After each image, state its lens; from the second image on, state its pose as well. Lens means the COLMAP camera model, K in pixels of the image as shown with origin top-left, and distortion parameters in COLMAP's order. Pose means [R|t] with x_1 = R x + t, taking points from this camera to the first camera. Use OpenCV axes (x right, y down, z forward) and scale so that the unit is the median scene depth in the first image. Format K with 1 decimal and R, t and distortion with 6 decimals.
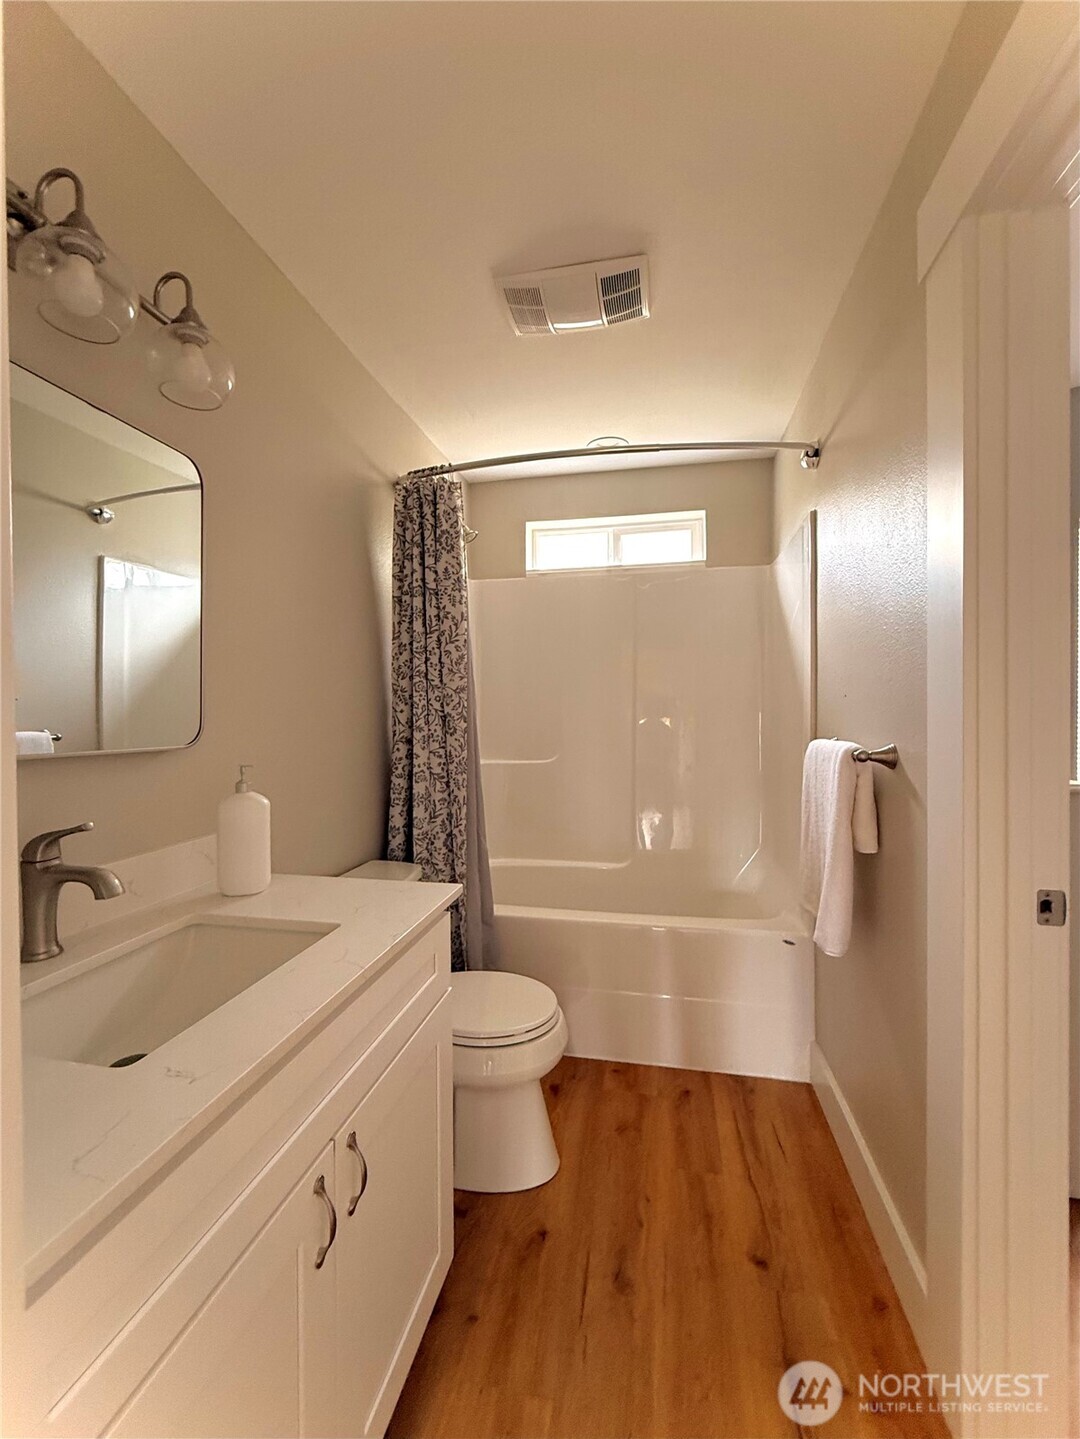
lens RADIAL K [[568.7, 0, 564.5], [0, 568.7, 717.1], [0, 0, 1]] dist [0.000140, 0.000040]
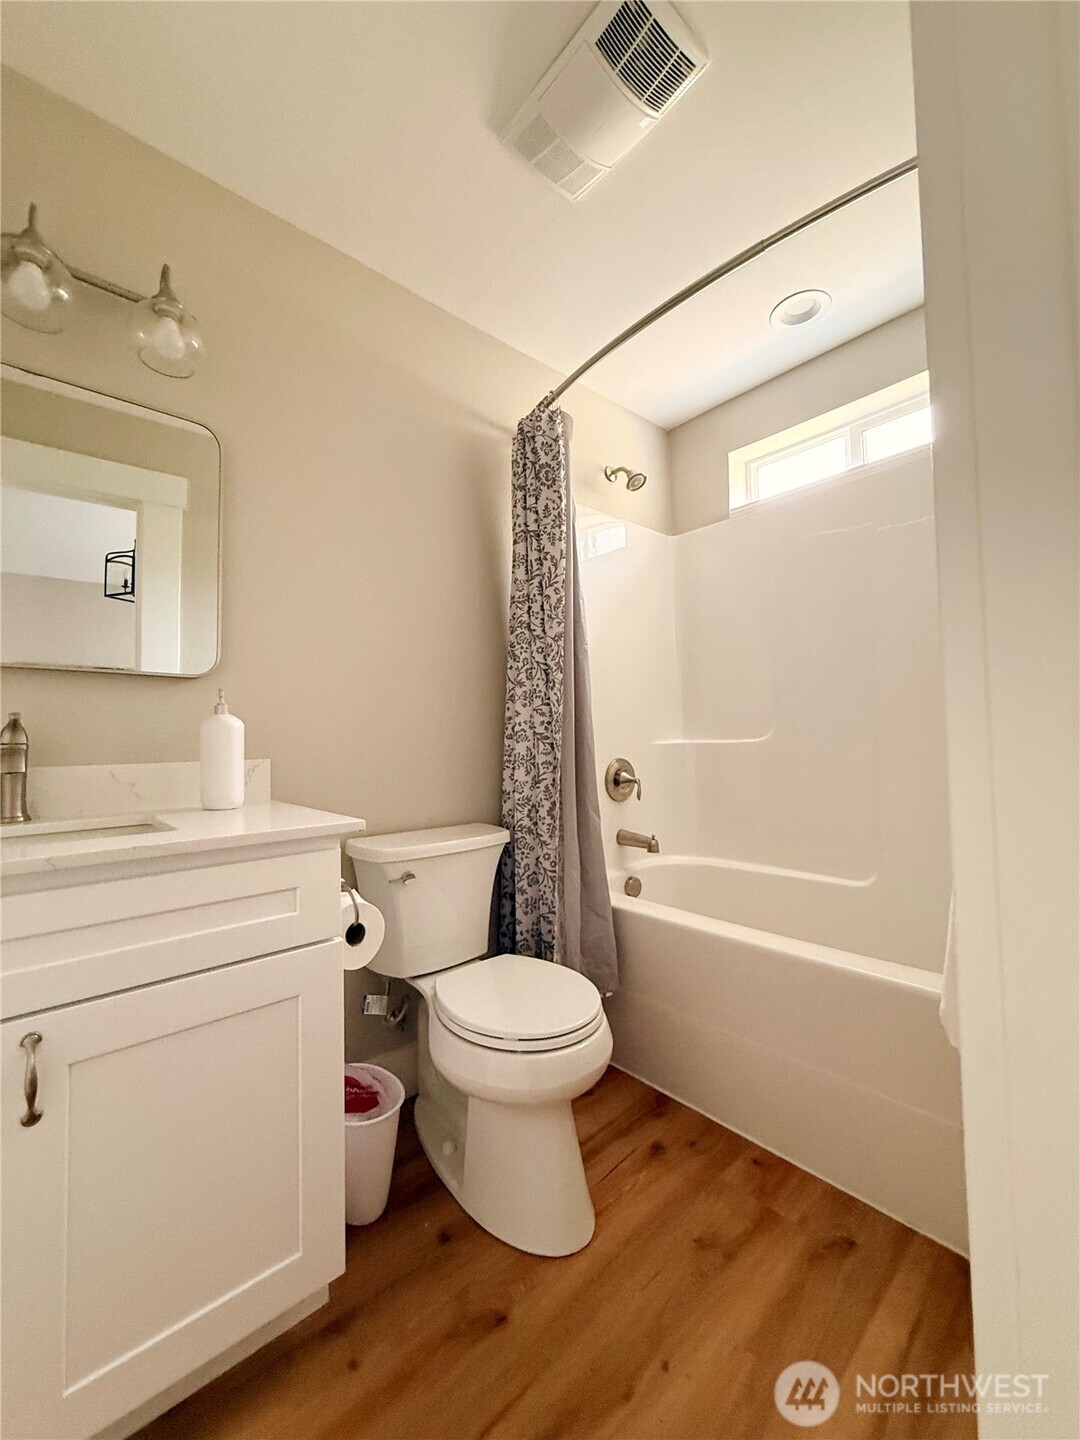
lens RADIAL K [[569.1, 0, 564.6], [0, 569.1, 717.6], [0, 0, 1]] dist [0.000140, 0.000040]
pose [[0.803769, -0.033480, -0.593999, 0.339954], [0.014200, 0.999211, -0.037104, 0.108399], [0.594772, 0.021388, 0.803610, 0.302385]]
